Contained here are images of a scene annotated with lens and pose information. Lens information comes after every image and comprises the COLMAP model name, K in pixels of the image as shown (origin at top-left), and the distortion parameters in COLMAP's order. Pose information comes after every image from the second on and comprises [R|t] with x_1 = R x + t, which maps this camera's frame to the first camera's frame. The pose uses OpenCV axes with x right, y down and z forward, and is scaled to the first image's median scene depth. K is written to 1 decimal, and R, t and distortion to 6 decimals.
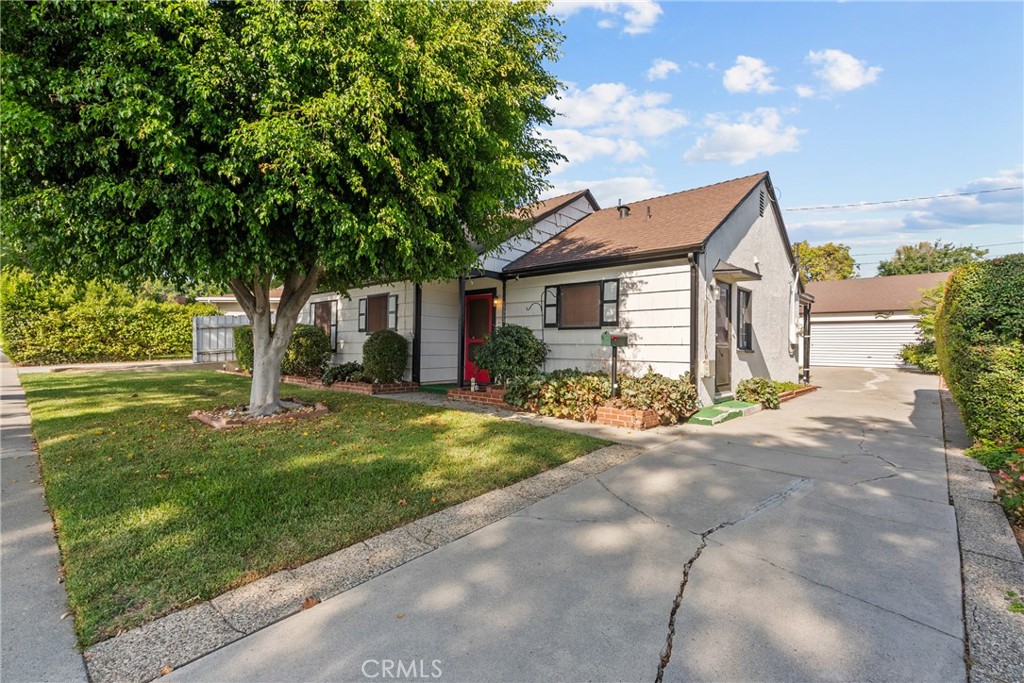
lens RADIAL K [[468.7, 0, 512.0], [0, 468.7, 341.5], [0, 0, 1]] dist [0.001997, 0.000925]
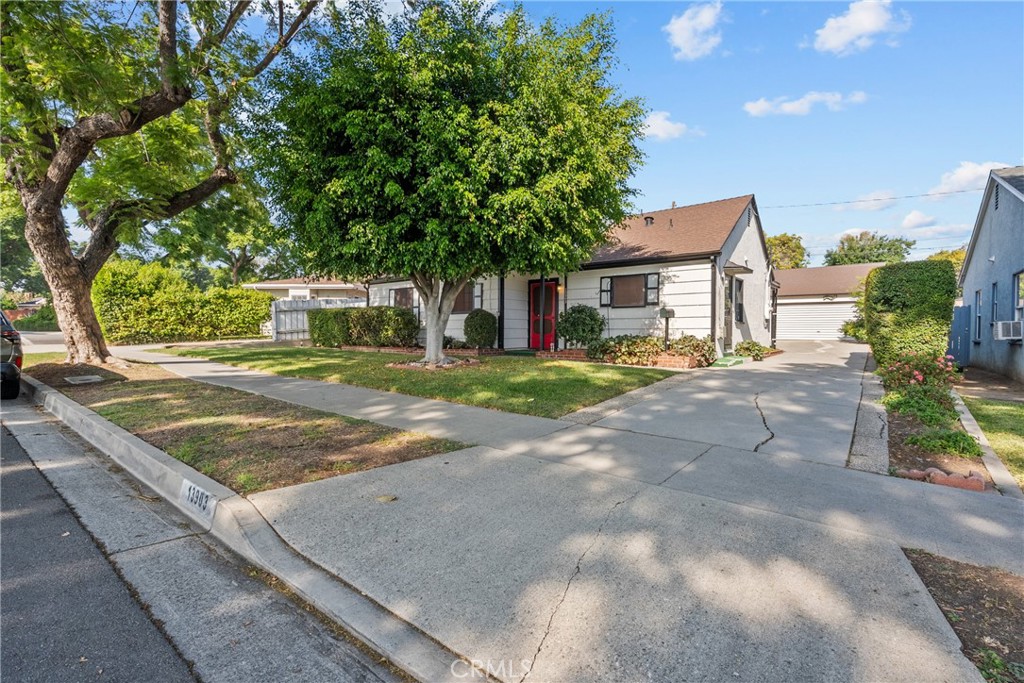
lens RADIAL K [[468.7, 0, 512.0], [0, 468.7, 341.5], [0, 0, 1]] dist [0.001997, 0.000925]
pose [[0.997021, -0.011231, 0.076309, -0.276658], [0.008788, 0.999440, 0.032276, 0.023465], [-0.076629, -0.031509, 0.996562, -0.342068]]
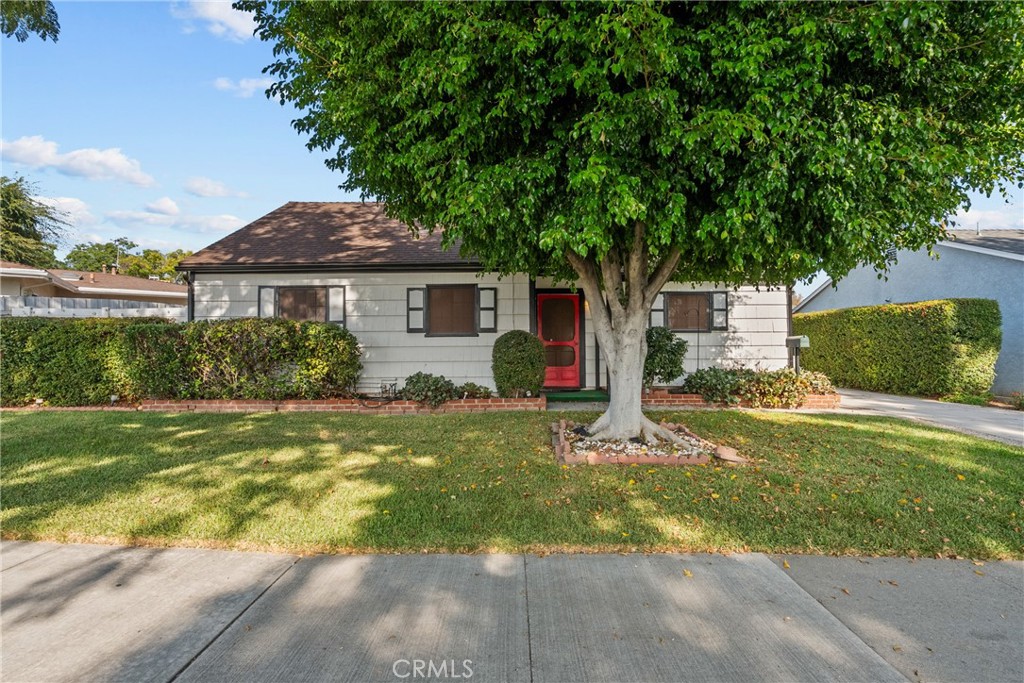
lens RADIAL K [[468.7, 0, 512.0], [0, 468.7, 341.5], [0, 0, 1]] dist [0.001997, 0.000925]
pose [[0.746901, -0.002501, 0.664931, -0.813257], [0.004667, 0.999988, -0.001481, -0.004220], [-0.664919, 0.004210, 0.746904, 0.378086]]
